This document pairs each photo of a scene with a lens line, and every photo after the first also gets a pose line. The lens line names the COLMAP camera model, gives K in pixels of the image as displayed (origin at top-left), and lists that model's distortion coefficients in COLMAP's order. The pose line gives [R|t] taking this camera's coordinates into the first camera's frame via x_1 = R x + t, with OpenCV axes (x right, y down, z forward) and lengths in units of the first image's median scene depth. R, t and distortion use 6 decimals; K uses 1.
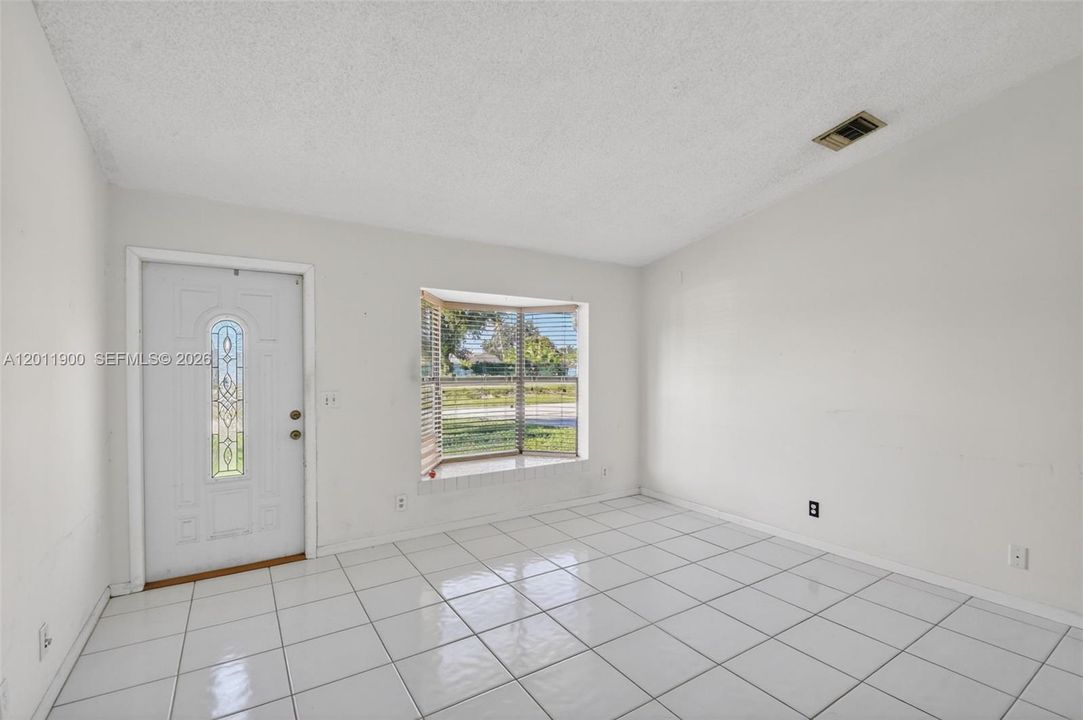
lens RADIAL K [[476.9, 0, 538.5], [0, 476.9, 373.4], [0, 0, 1]] dist [0.011721, -0.013363]
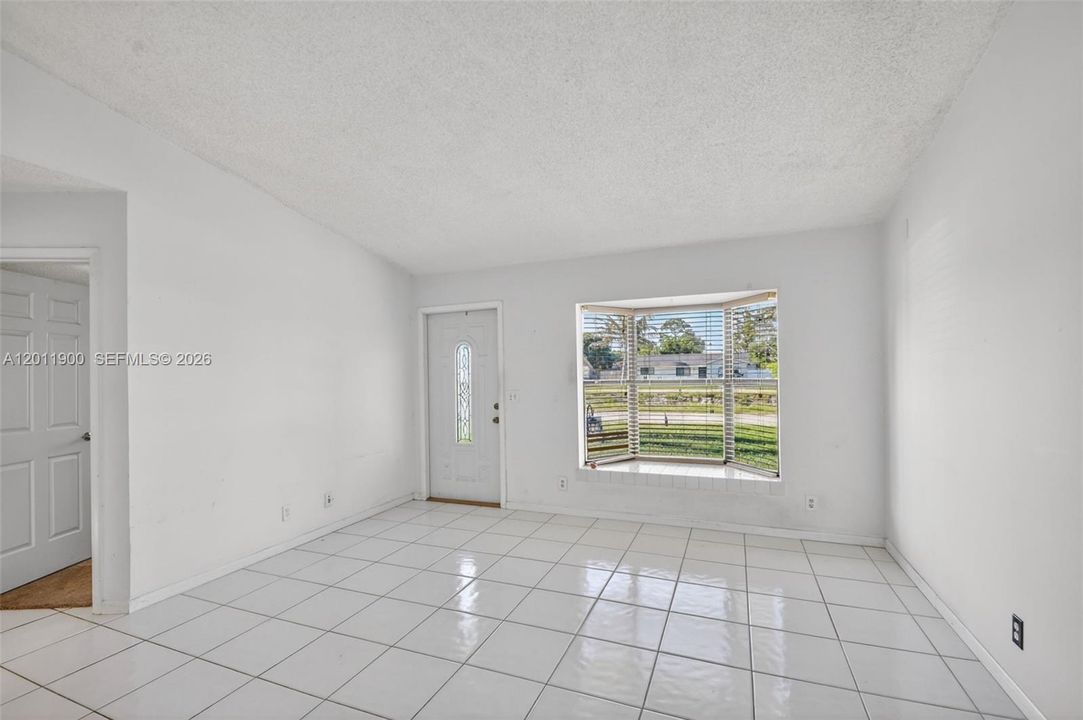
lens RADIAL K [[476.9, 0, 538.5], [0, 476.9, 373.4], [0, 0, 1]] dist [0.011721, -0.013363]
pose [[0.570720, -0.008837, -0.821097, 0.705805], [0.009134, 0.999949, -0.004413, -0.004451], [0.821094, -0.004981, 0.570772, 0.268317]]
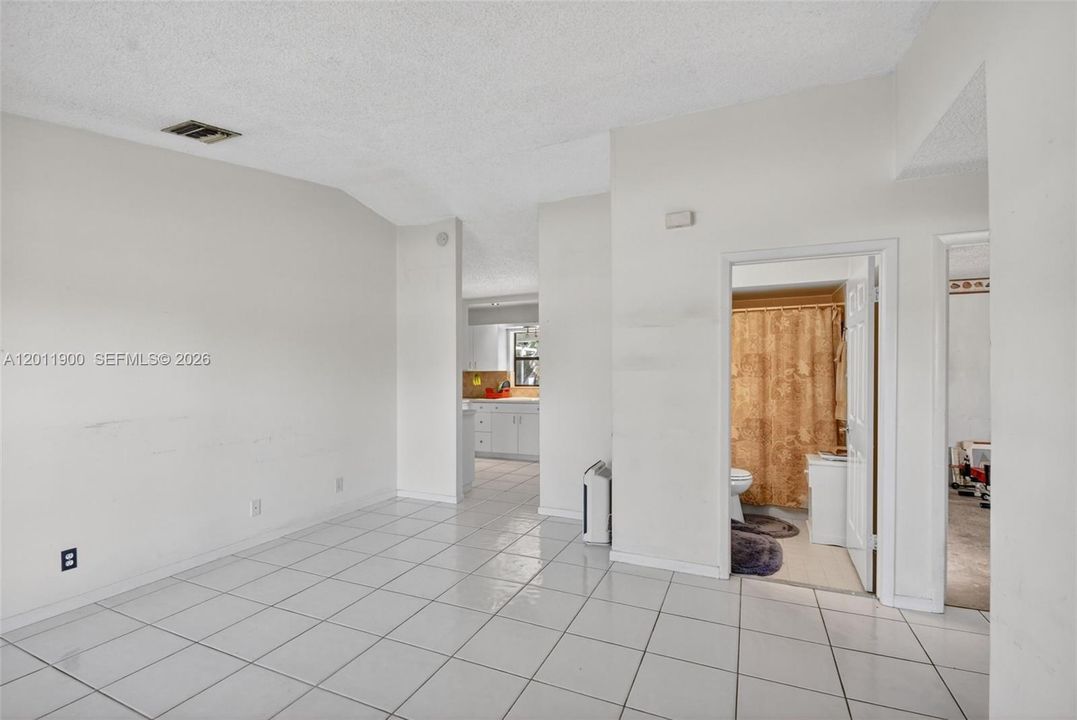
lens RADIAL K [[474.2, 0, 535.5], [0, 474.2, 373.4], [0, 0, 1]] dist [0.011721, -0.013363]
pose [[-0.546716, -0.002211, 0.837315, -0.449503], [0.006492, 0.999955, 0.006880, -0.010319], [-0.837293, 0.009198, -0.546677, 0.788944]]
